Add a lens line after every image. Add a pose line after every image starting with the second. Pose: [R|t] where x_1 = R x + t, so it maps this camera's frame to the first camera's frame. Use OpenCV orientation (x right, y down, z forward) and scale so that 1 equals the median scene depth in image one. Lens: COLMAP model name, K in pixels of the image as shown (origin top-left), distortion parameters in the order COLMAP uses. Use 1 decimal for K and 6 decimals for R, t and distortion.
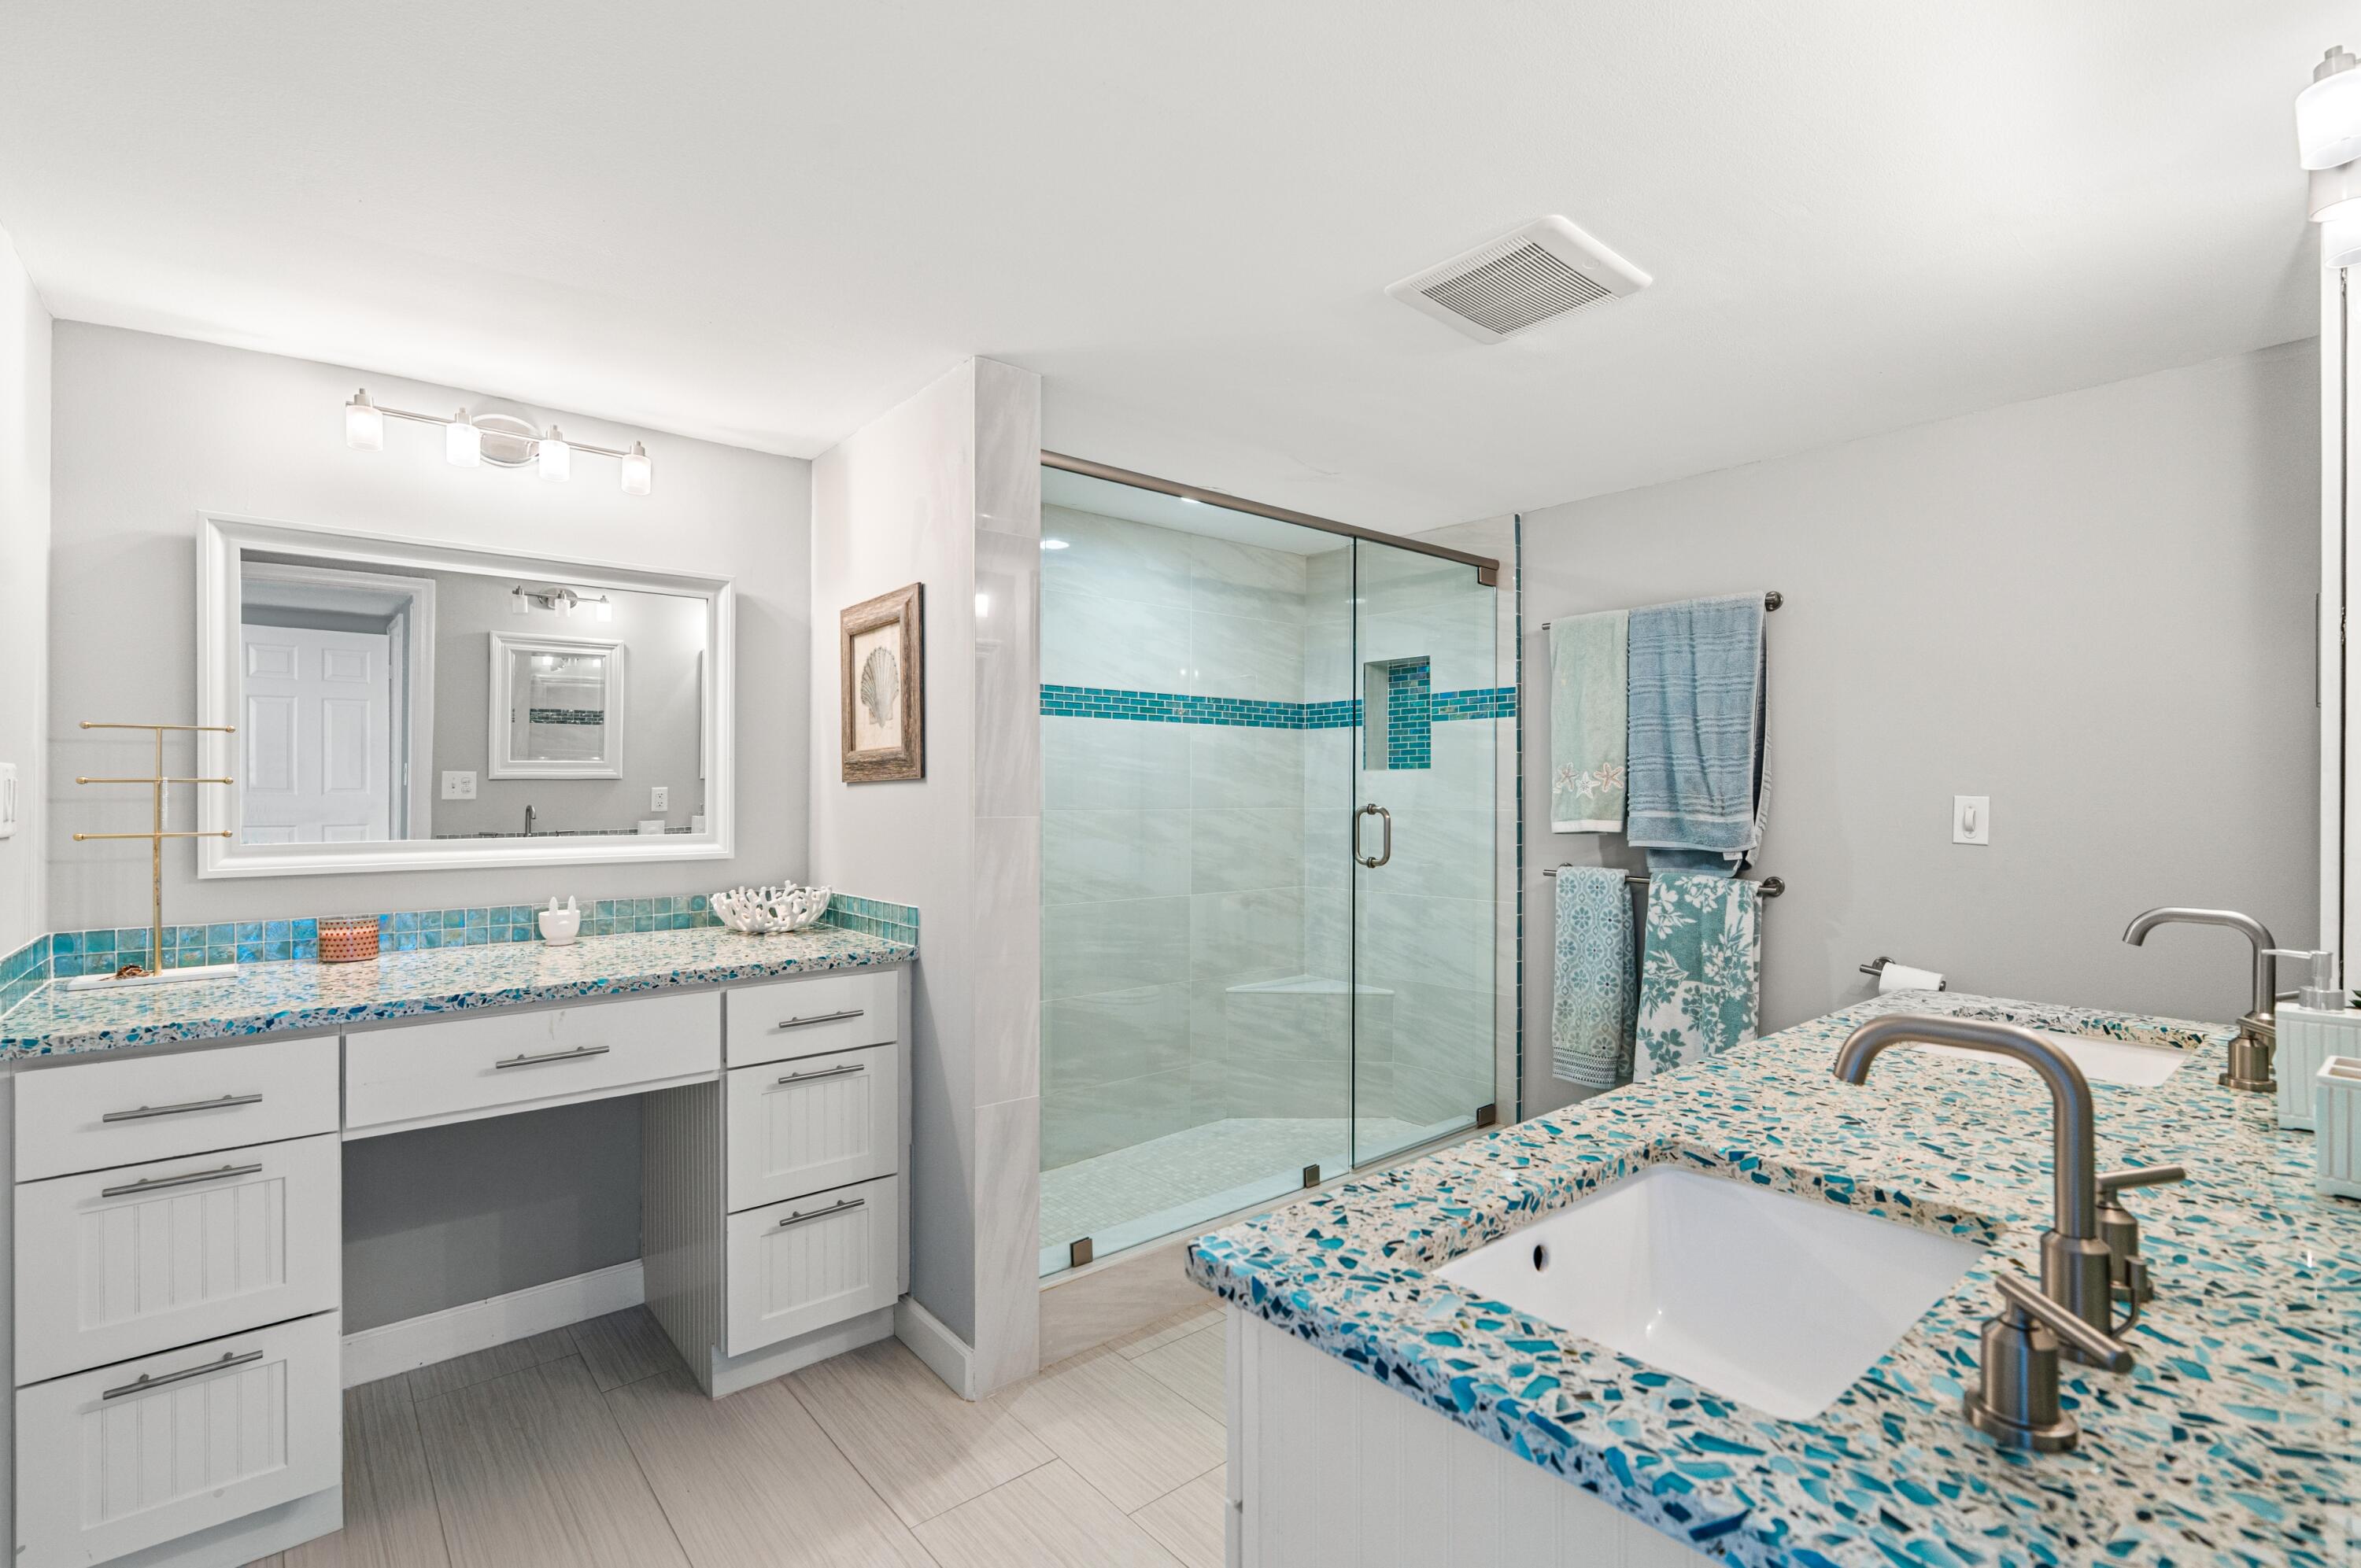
lens RADIAL K [[1067.7, 0, 1179.1], [0, 1067.7, 778.4], [0, 0, 1]] dist [-0.006744, 0.002262]
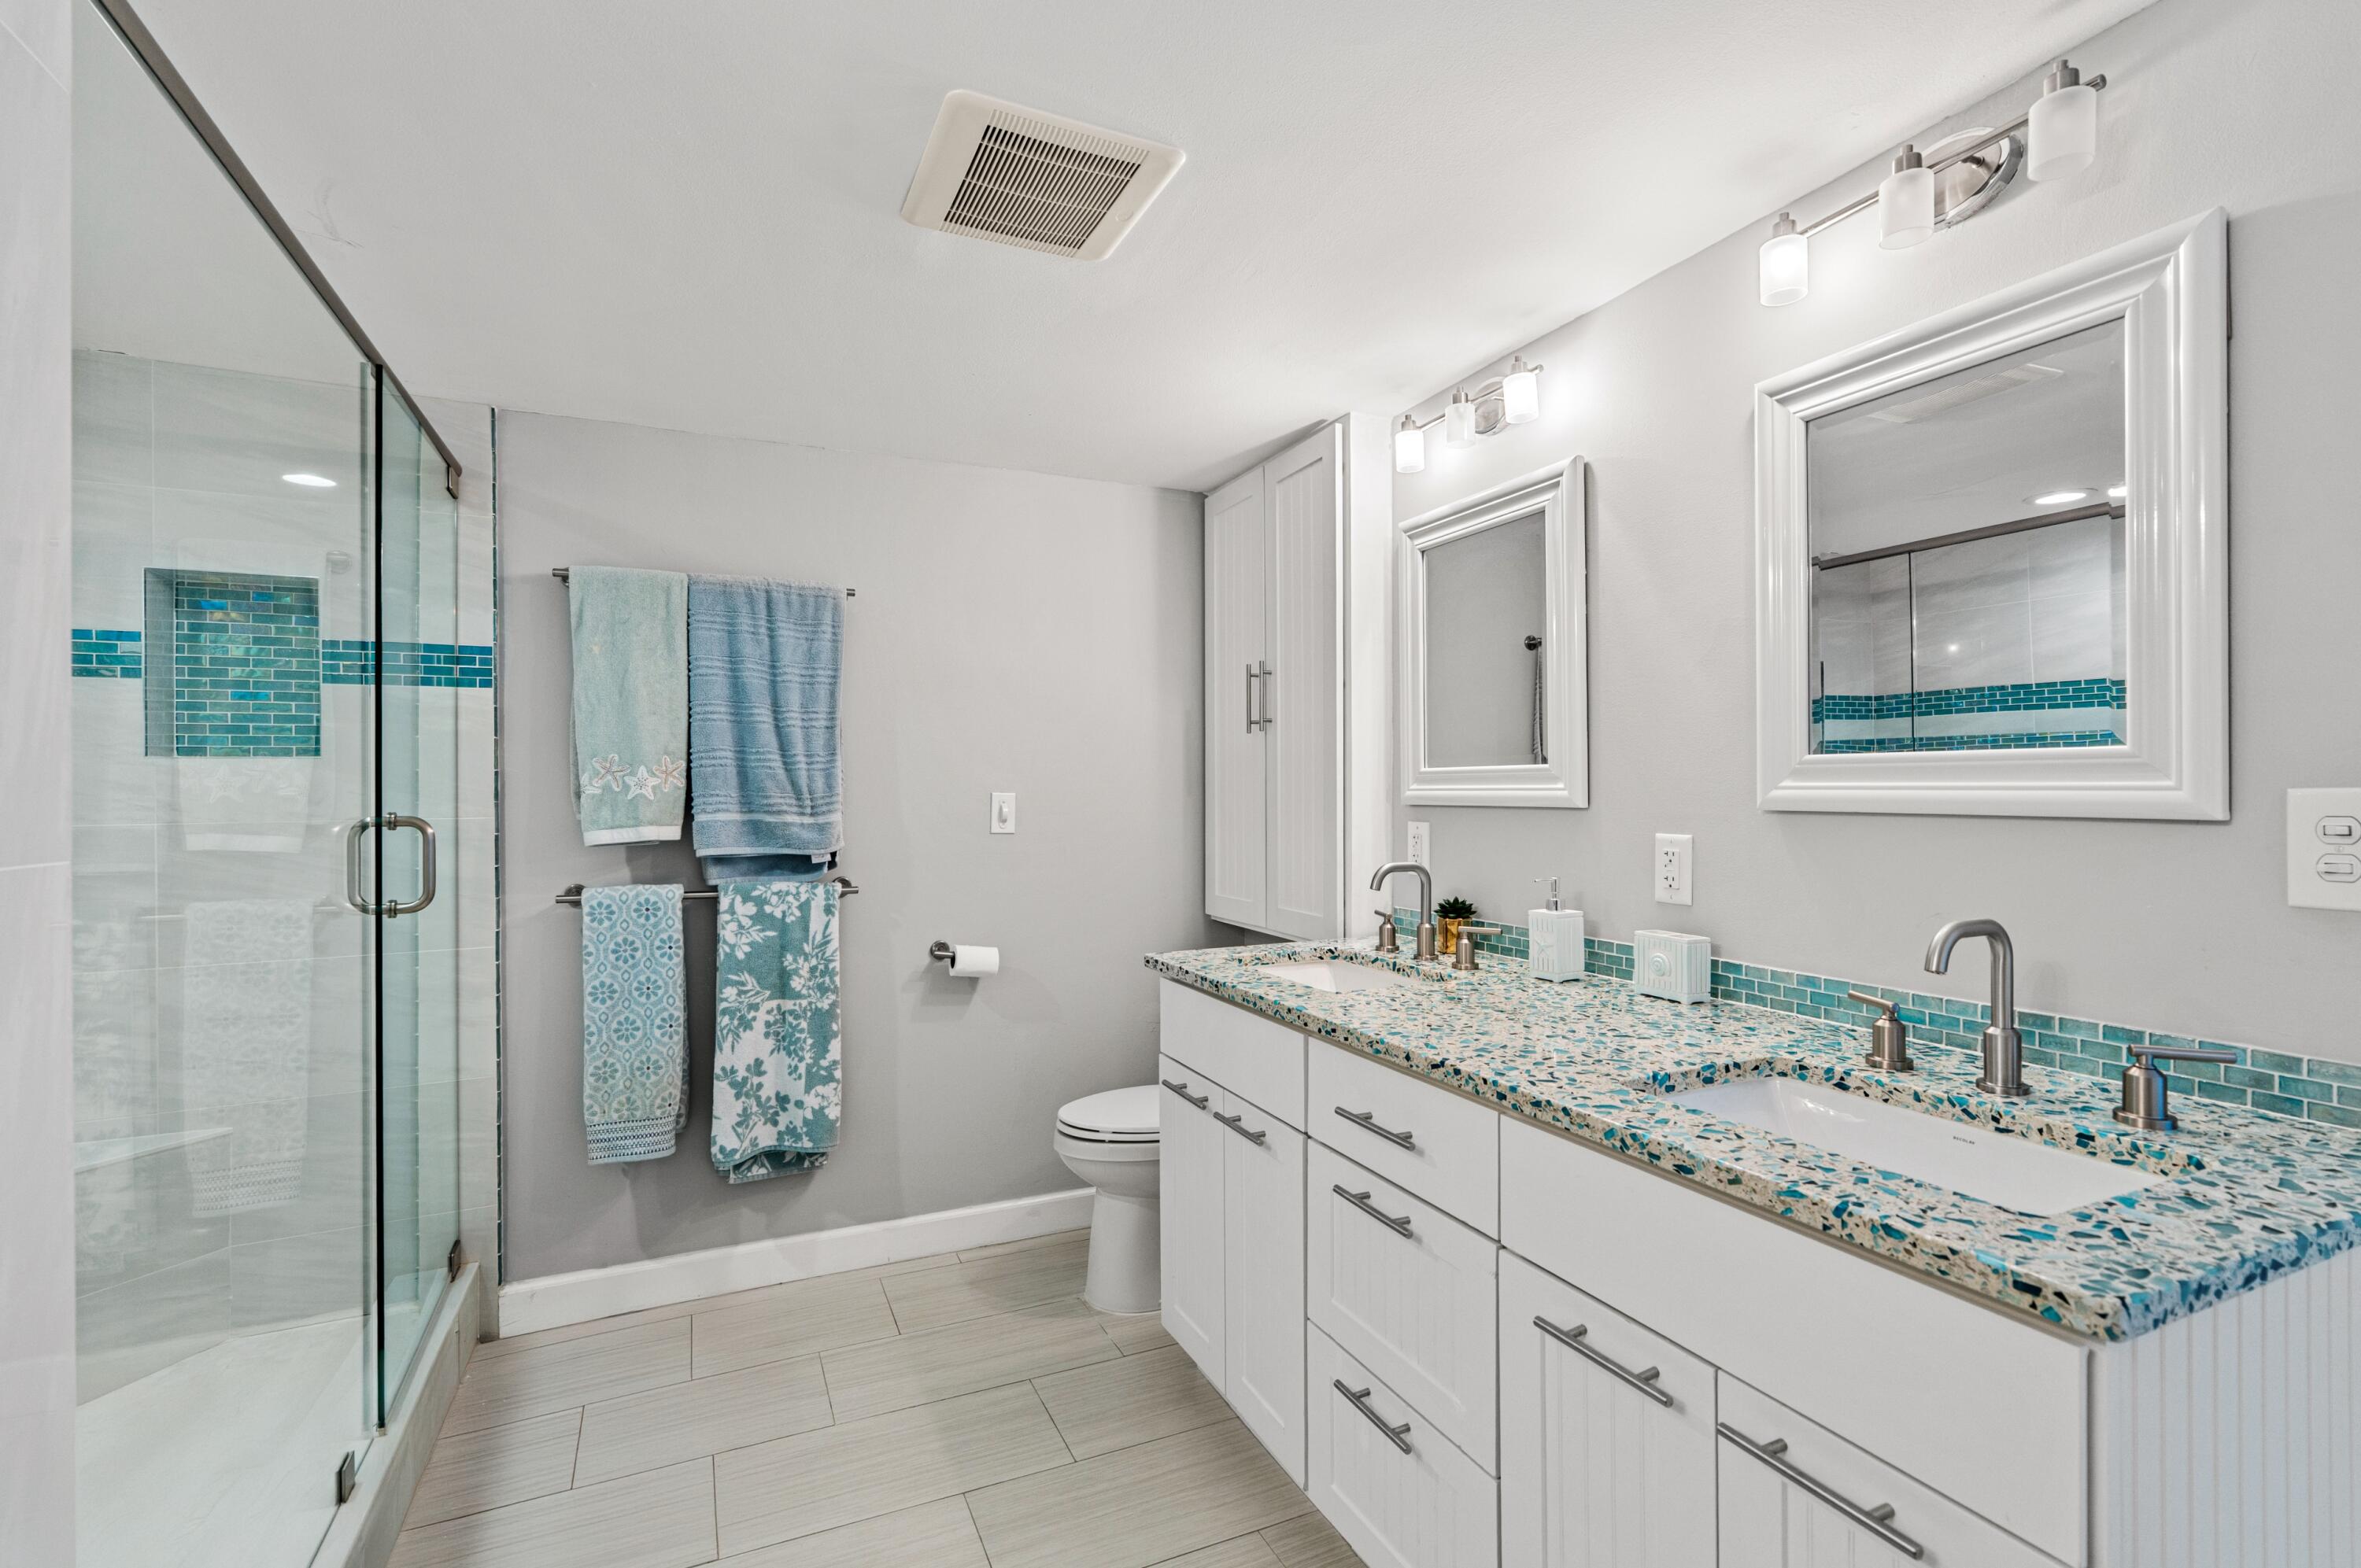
lens RADIAL K [[1067.7, 0, 1173.5], [0, 1067.7, 782.7], [0, 0, 1]] dist [-0.006744, 0.002262]
pose [[0.277421, 0.002046, 0.960746, -0.291327], [-0.004531, 0.999989, -0.000821, 0.005148], [-0.960738, -0.004125, 0.277427, 0.422136]]
